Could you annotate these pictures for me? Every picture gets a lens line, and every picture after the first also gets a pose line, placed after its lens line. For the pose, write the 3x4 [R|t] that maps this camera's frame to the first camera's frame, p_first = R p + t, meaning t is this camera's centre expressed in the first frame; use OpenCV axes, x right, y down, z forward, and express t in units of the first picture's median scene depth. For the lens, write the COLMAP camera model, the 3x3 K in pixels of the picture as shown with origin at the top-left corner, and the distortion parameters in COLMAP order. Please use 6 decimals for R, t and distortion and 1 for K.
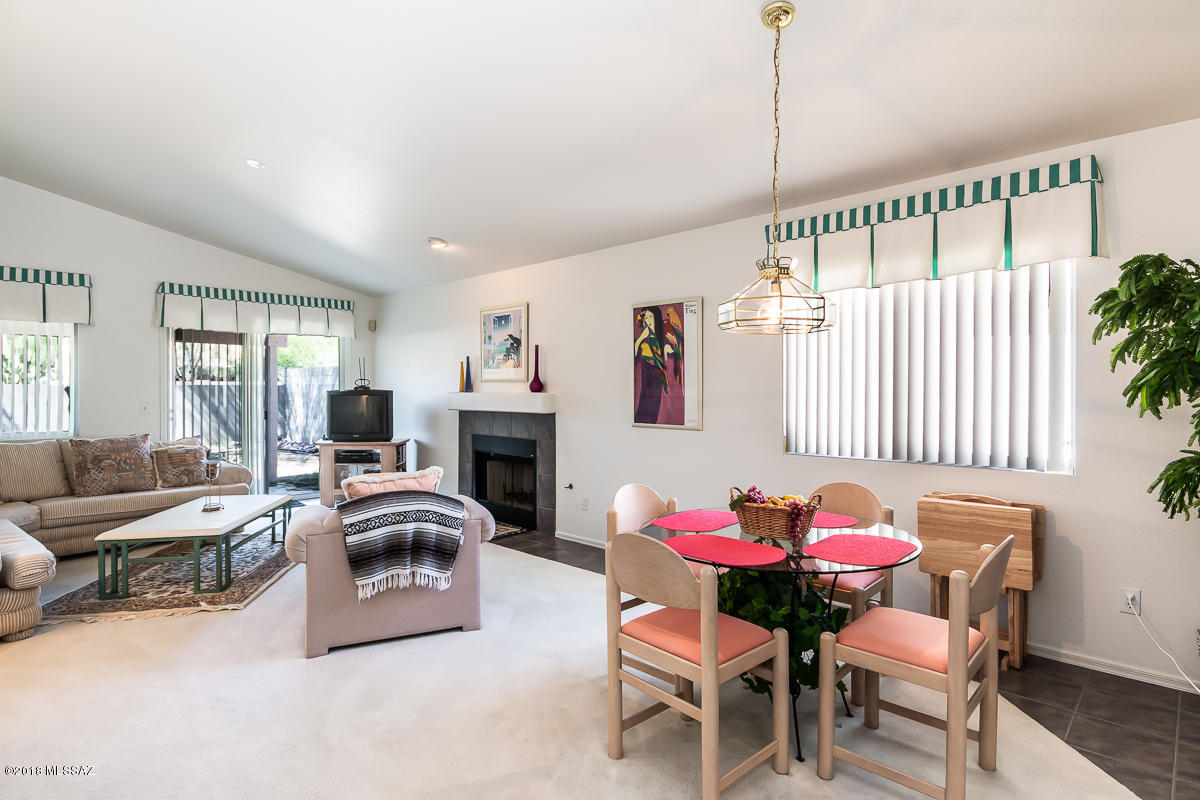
lens RADIAL K [[607.1, 0, 604.6], [0, 607.1, 390.6], [0, 0, 1]] dist [-0.000208, -0.000635]
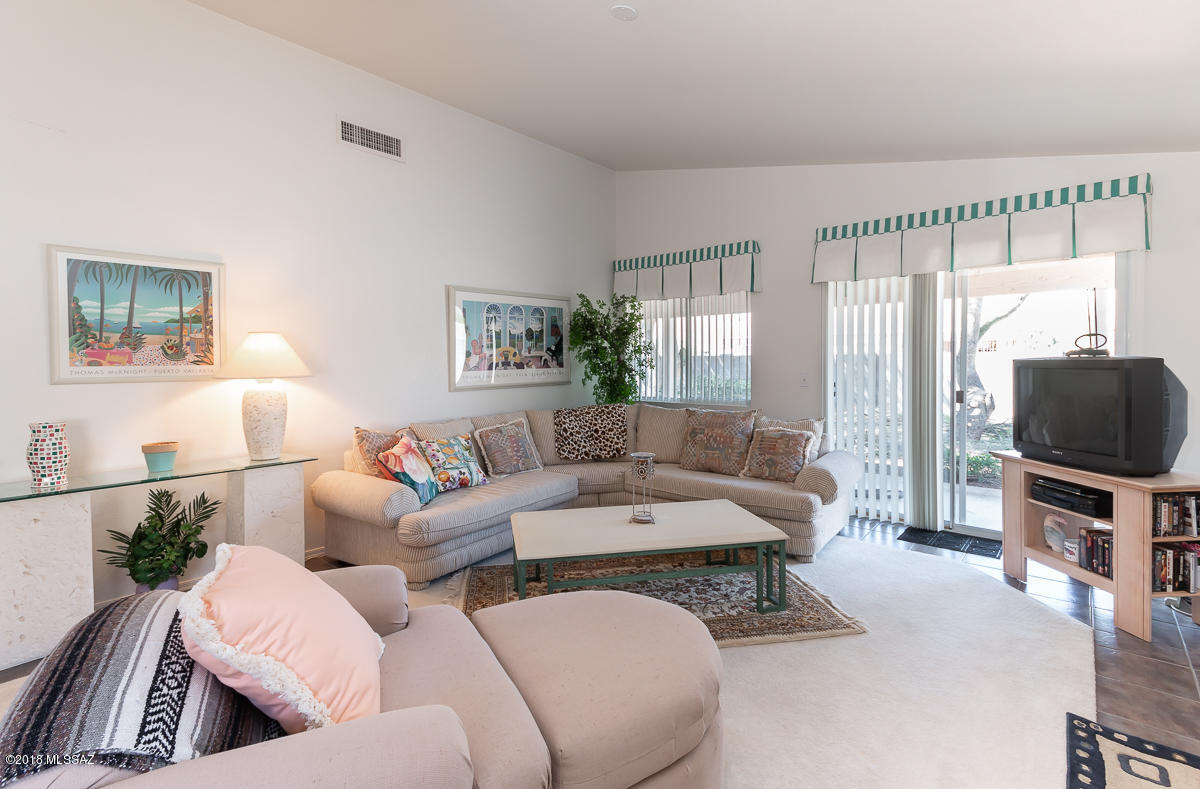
lens RADIAL K [[550.9, 0, 604.4], [0, 550.9, 366.5], [0, 0, 1]] dist [0.001588, 0.000359]
pose [[0.033135, 0.012291, -0.999375, 0.020646], [0.004940, 0.999910, 0.012462, -0.001336], [0.999439, -0.005350, 0.033071, 0.721758]]
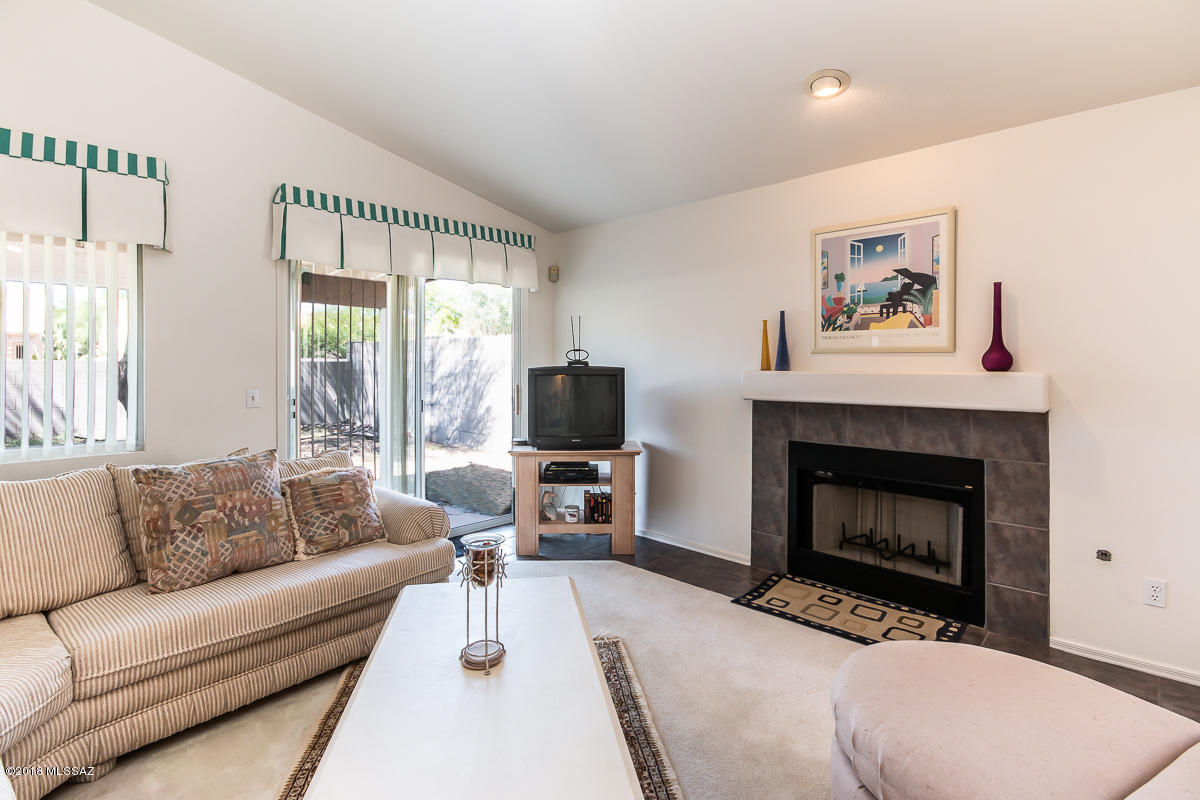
lens RADIAL K [[566.7, 0, 601.1], [0, 566.7, 364.7], [0, 0, 1]] dist [-0.001401, -0.005970]
pose [[0.999969, 0.000551, -0.007908, -0.438482], [-0.000589, 0.999989, -0.004742, -0.000482], [0.007905, 0.004747, 0.999957, 0.479548]]
